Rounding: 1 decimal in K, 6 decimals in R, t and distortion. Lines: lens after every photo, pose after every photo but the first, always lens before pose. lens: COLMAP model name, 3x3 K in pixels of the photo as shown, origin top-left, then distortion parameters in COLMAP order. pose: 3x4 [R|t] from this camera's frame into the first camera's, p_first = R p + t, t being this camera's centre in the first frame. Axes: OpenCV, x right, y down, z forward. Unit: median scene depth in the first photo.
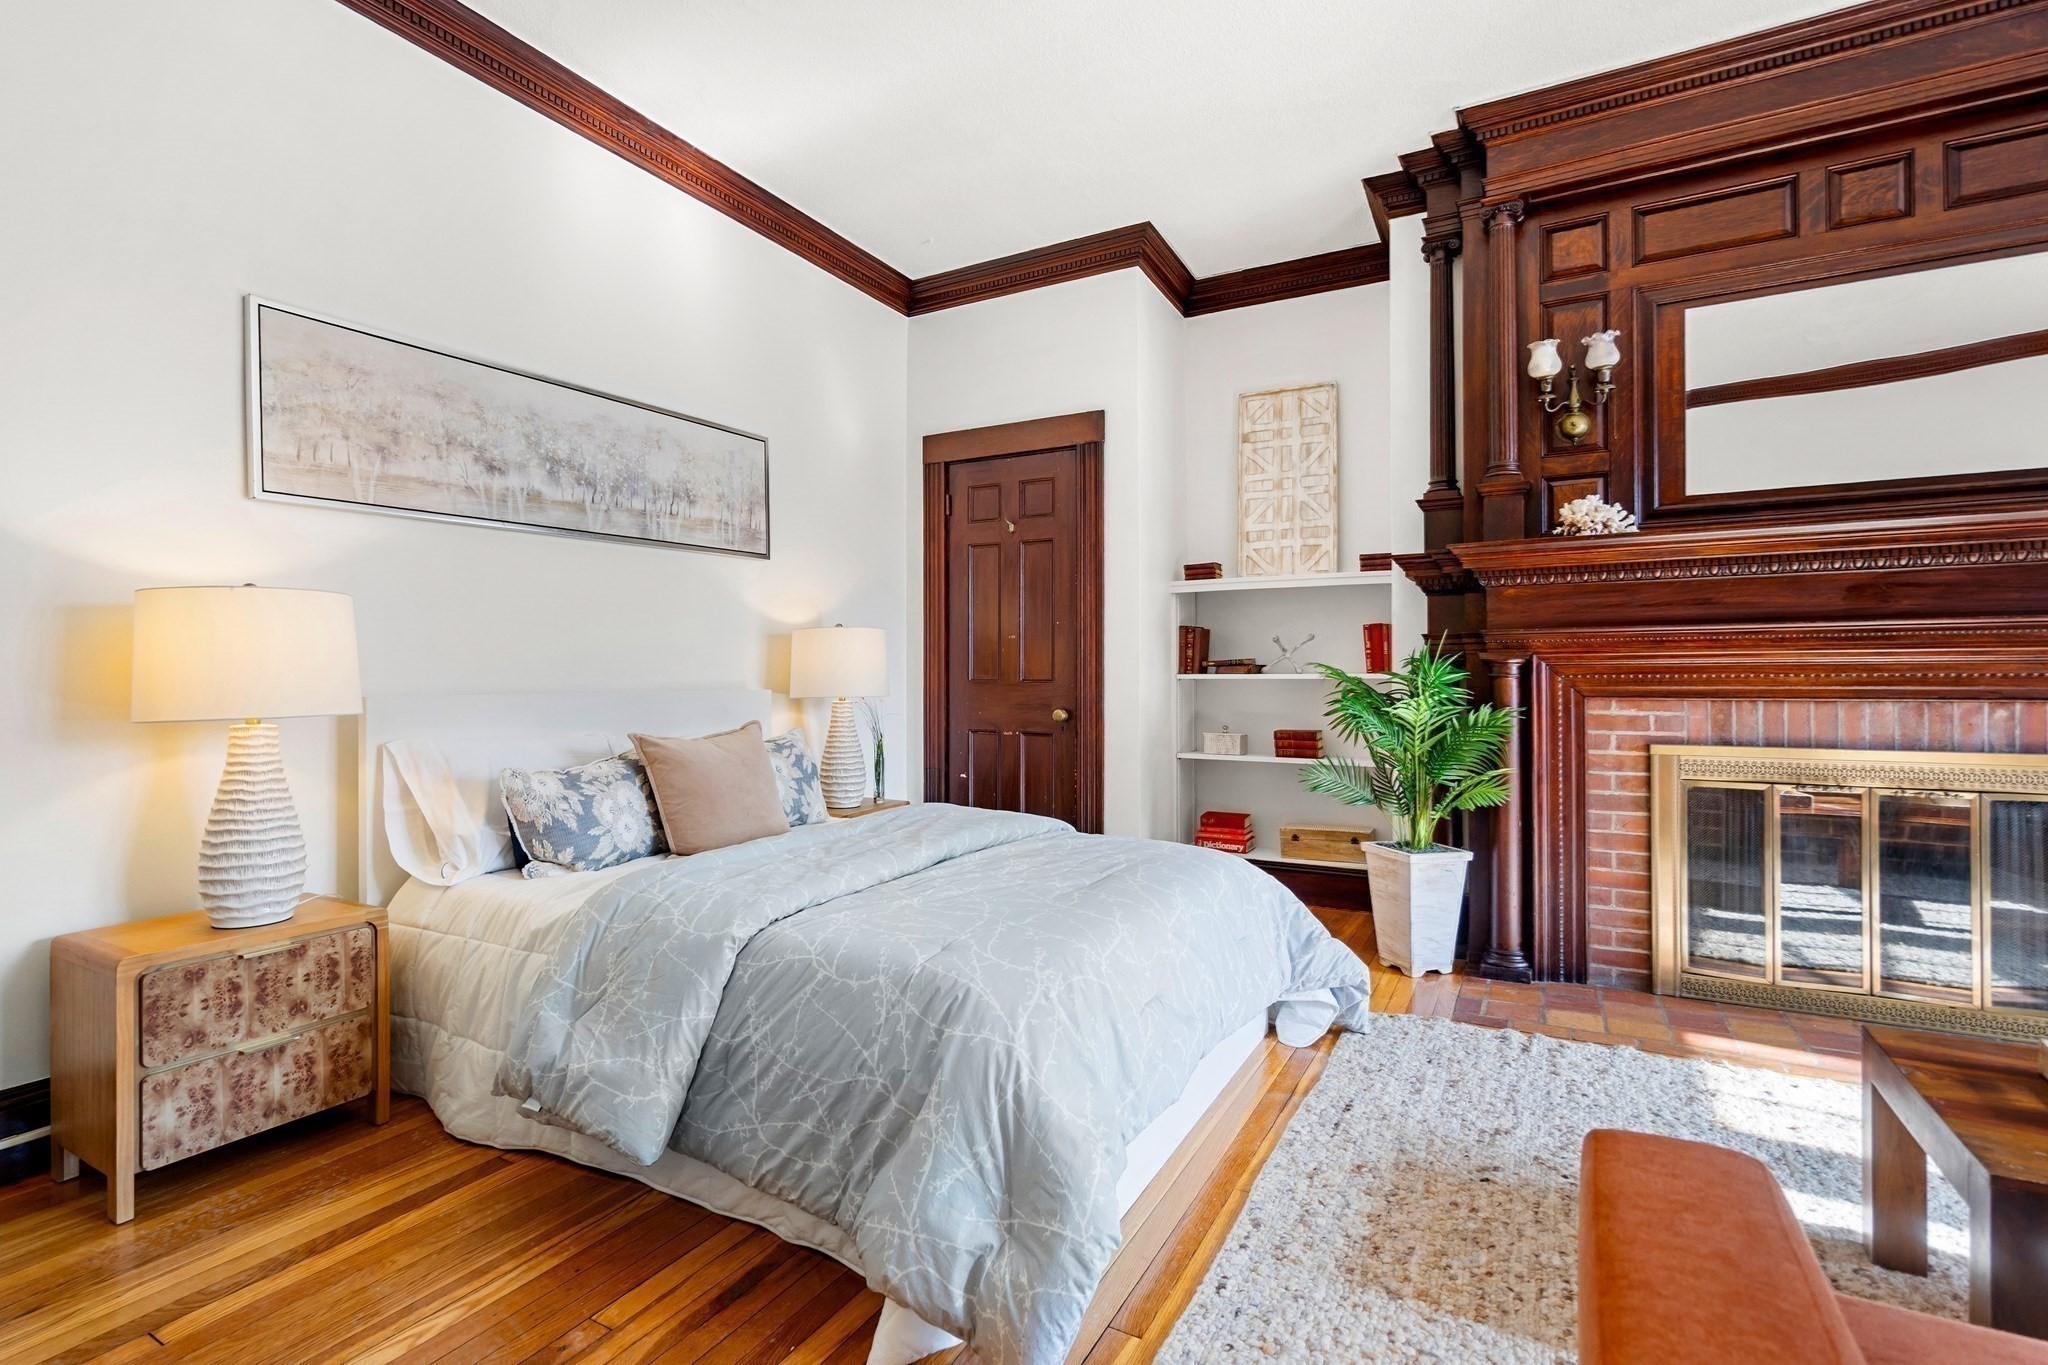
lens RADIAL K [[960.8, 0, 1008.7], [0, 960.8, 672.3], [0, 0, 1]] dist [0.000116, -0.000274]
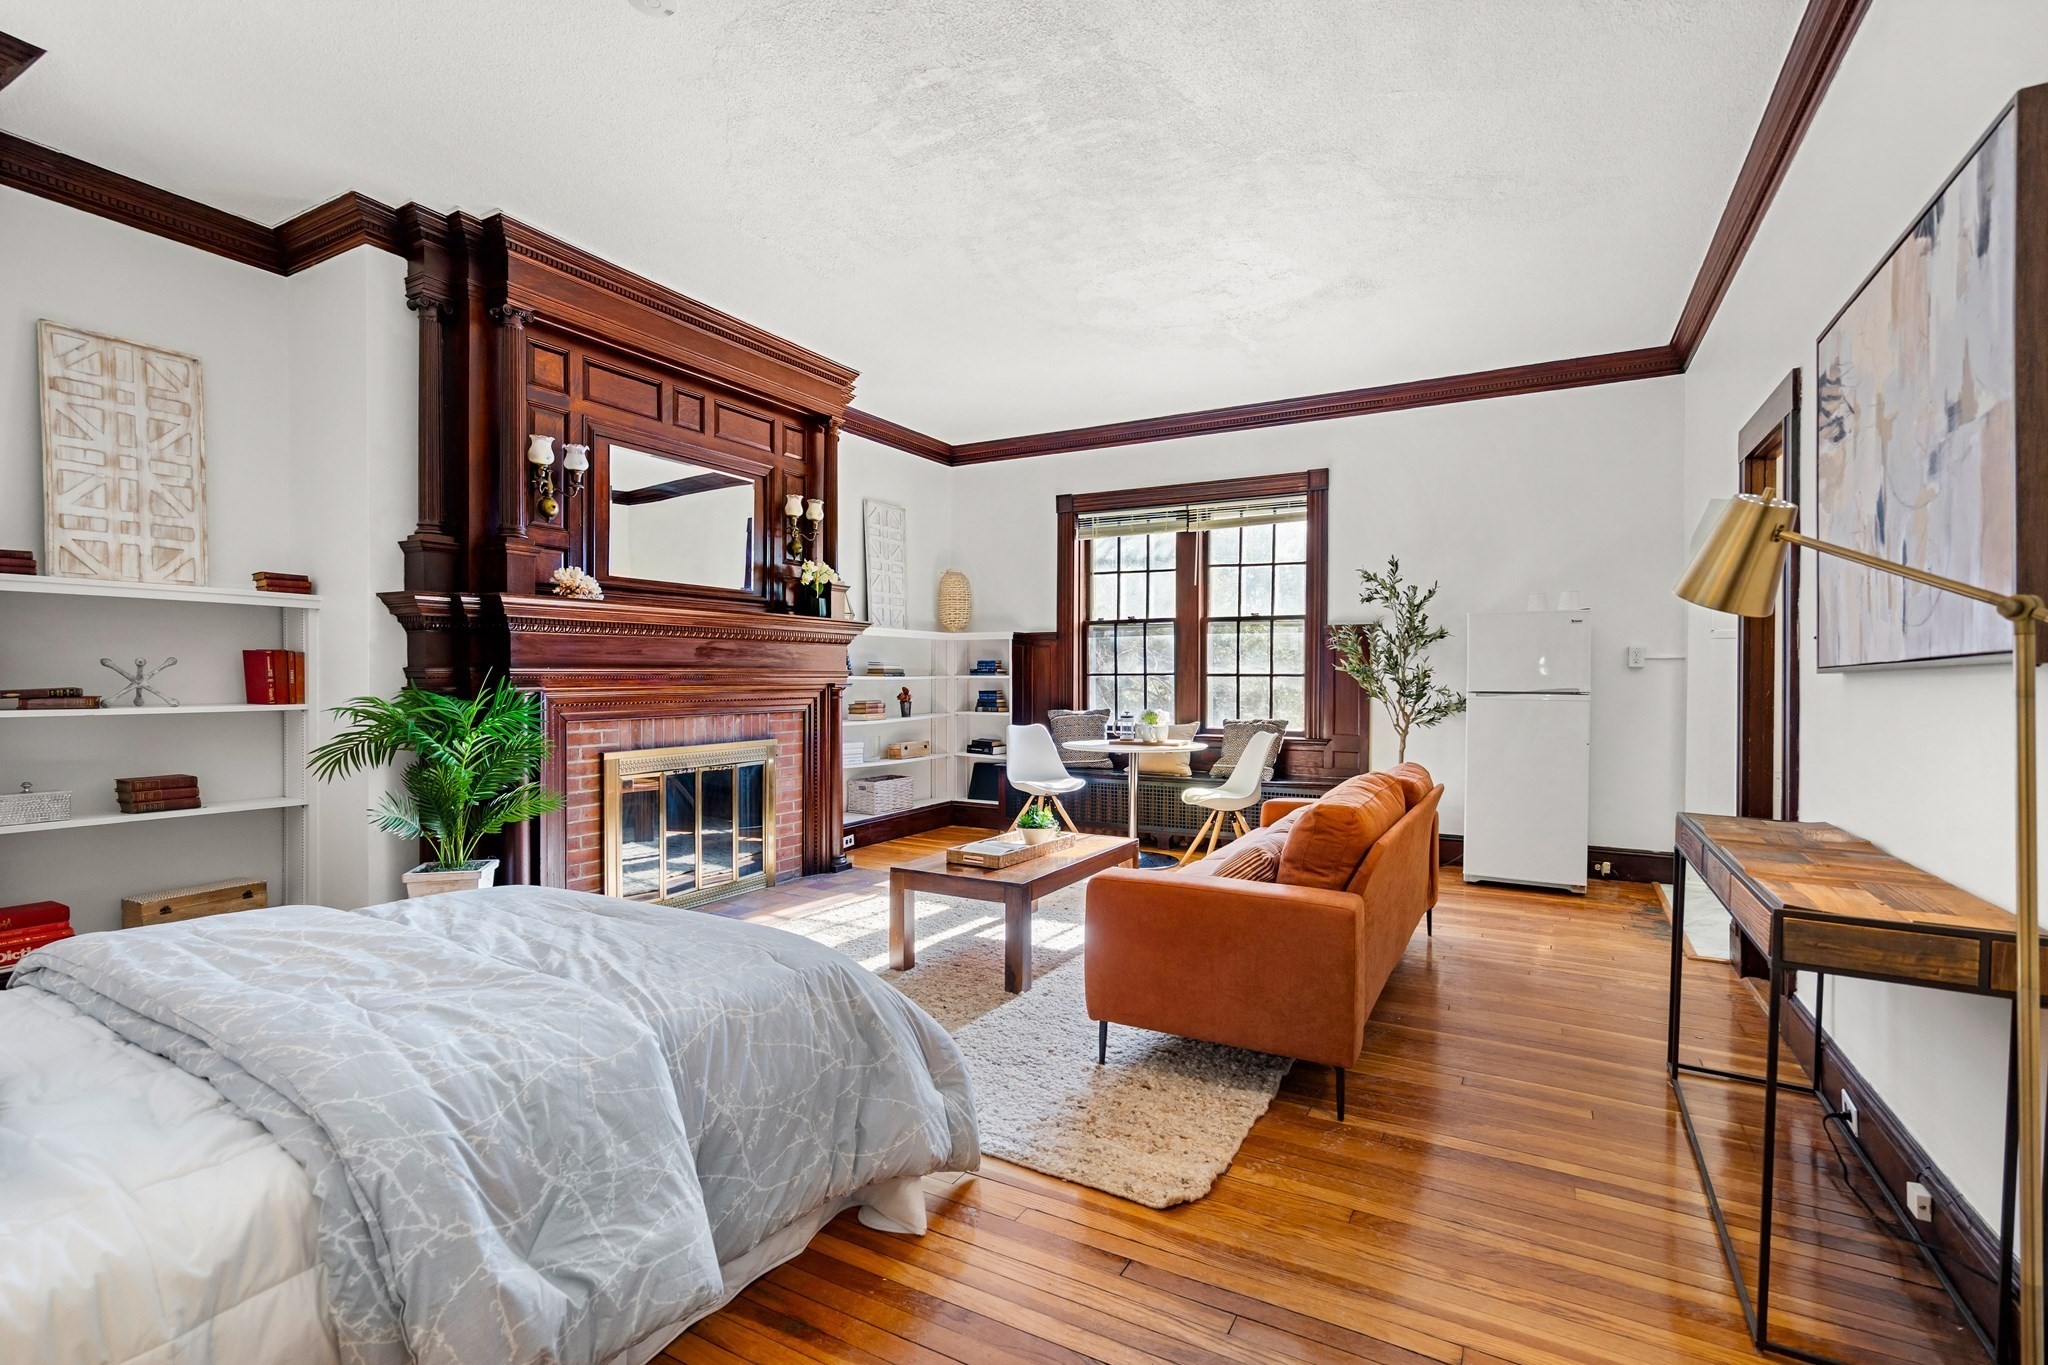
lens RADIAL K [[944.9, 0, 1015.6], [0, 944.9, 688.8], [0, 0, 1]] dist [-0.001873, 0.001008]
pose [[-0.004109, -0.006818, 0.999968, -0.685901], [-0.000628, 0.999977, 0.006816, -0.027024], [-0.999991, -0.000600, -0.004113, 0.404460]]
